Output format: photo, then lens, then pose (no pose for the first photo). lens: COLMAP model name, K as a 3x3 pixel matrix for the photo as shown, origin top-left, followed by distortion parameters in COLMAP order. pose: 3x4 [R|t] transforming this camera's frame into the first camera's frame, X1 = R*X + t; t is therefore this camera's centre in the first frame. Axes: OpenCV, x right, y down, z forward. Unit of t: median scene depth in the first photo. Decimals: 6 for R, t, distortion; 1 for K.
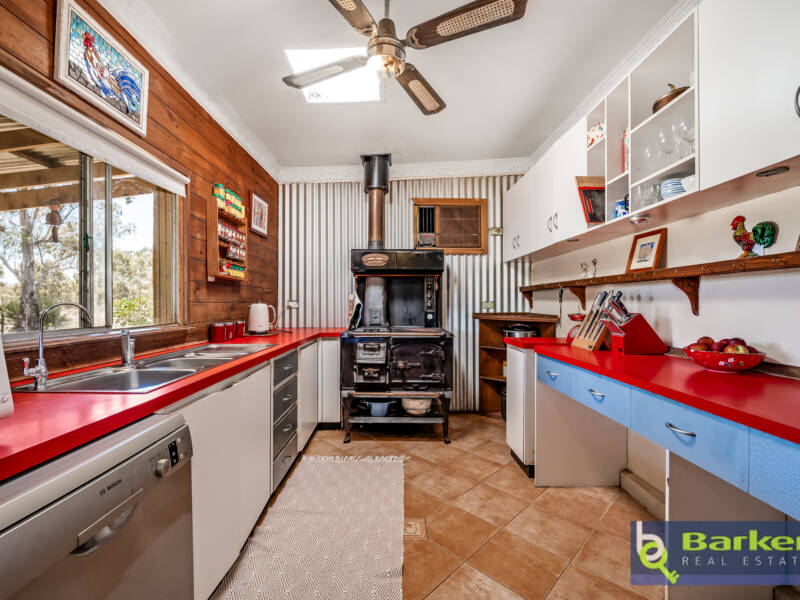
lens RADIAL K [[356.2, 0, 400.0], [0, 356.2, 300.0], [0, 0, 1]] dist [-0.000541, -0.000500]
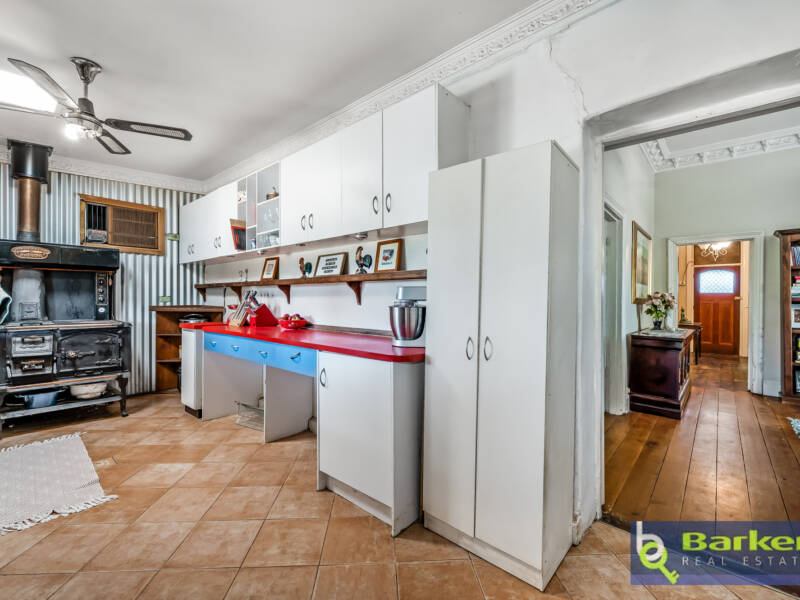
lens RADIAL K [[356.2, 0, 400.0], [0, 356.2, 300.0], [0, 0, 1]] dist [-0.000541, -0.000500]
pose [[0.673854, -0.001337, 0.738864, -0.120171], [-0.010495, 0.999880, 0.011380, -0.005346], [-0.738790, -0.015422, 0.673759, -0.447302]]
